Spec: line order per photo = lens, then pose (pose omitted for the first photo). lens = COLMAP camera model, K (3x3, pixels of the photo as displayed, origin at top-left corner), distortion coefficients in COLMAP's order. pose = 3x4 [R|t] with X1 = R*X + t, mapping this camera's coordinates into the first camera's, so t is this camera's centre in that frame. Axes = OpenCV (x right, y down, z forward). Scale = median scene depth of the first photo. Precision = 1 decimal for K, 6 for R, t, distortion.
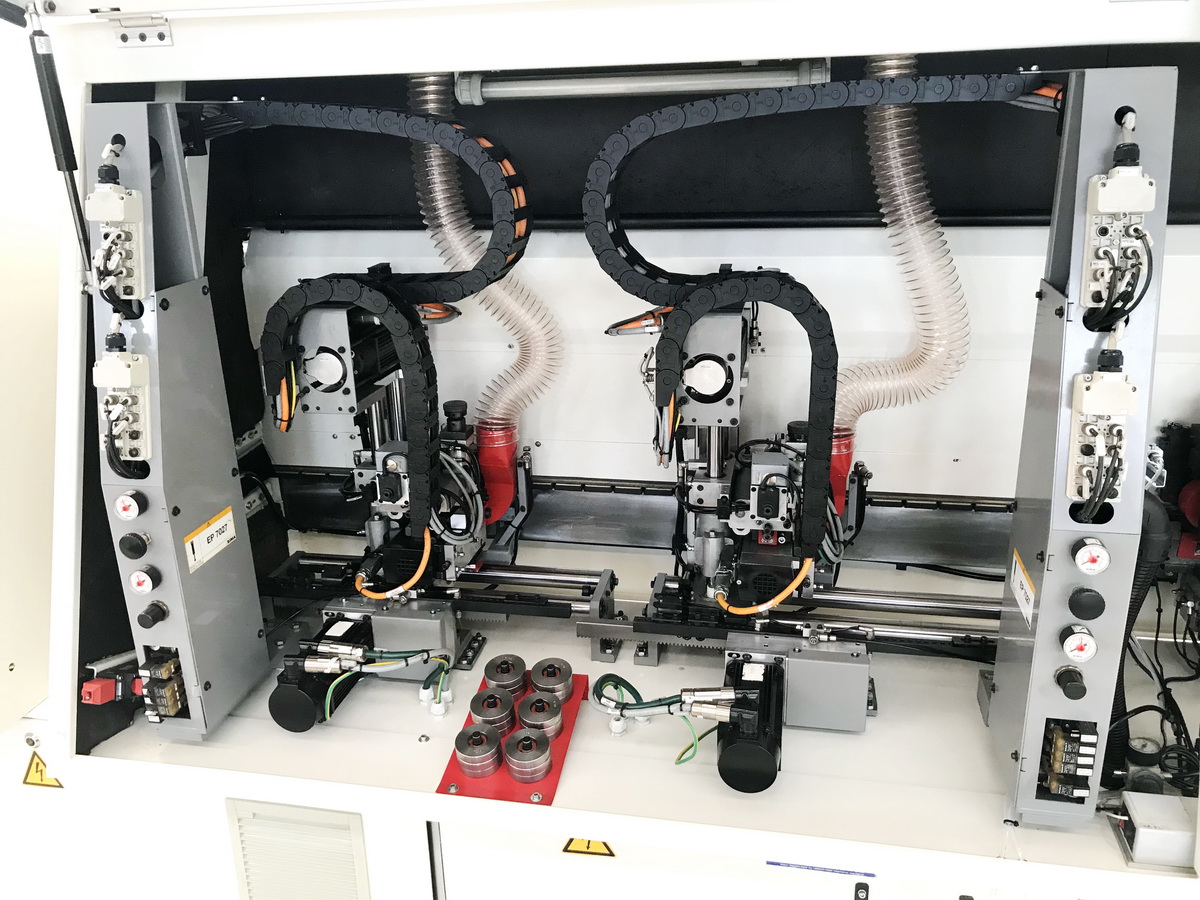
lens RADIAL K [[1026.0, 0, 600.0], [0, 1026.0, 450.0], [0, 0, 1]] dist [0.122490, -0.300865]
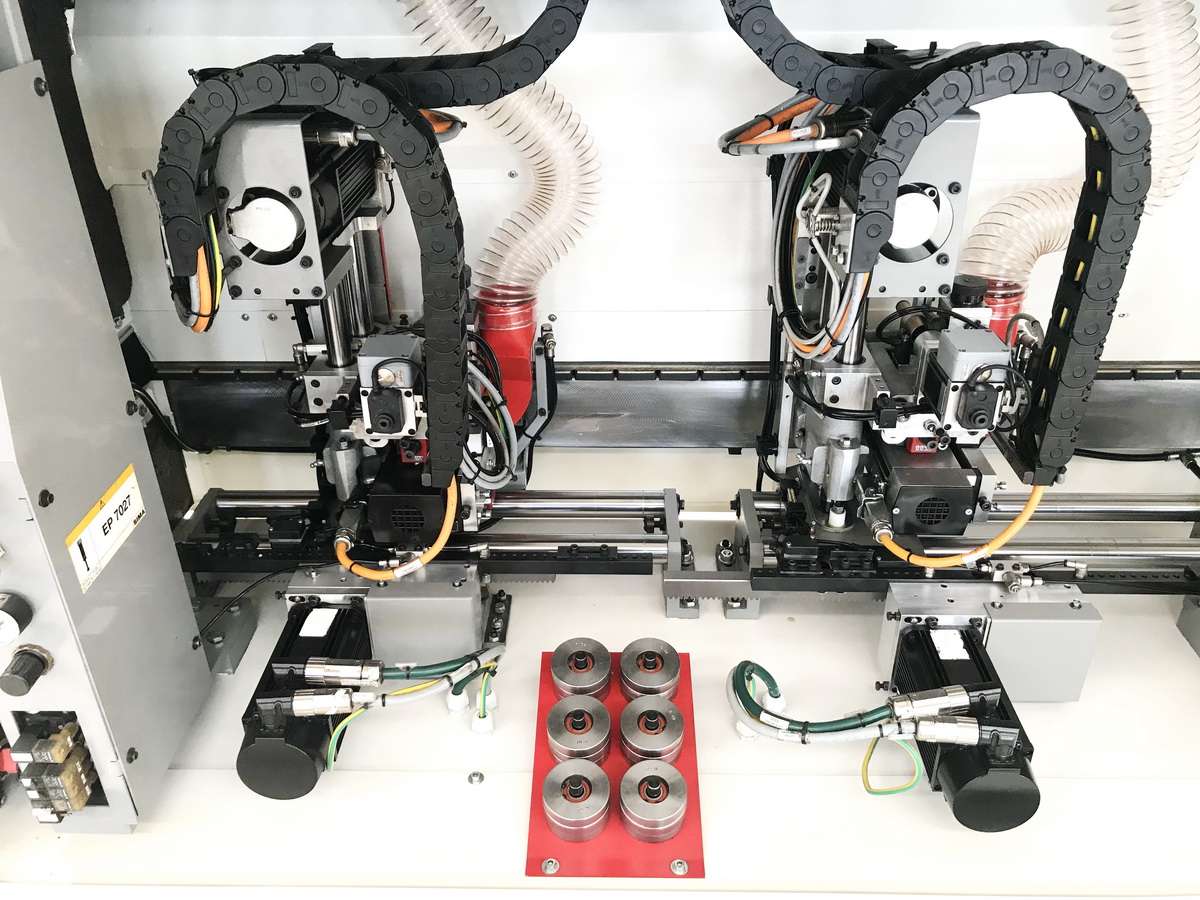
lens RADIAL K [[981.9, 0, 596.4], [0, 981.9, 443.7], [0, 0, 1]] dist [0.054599, -0.074698]
pose [[0.982076, -0.072236, 0.174092, -0.185071], [0.040639, 0.983072, 0.178658, -0.048062], [-0.184050, -0.168381, 0.968387, 0.385365]]
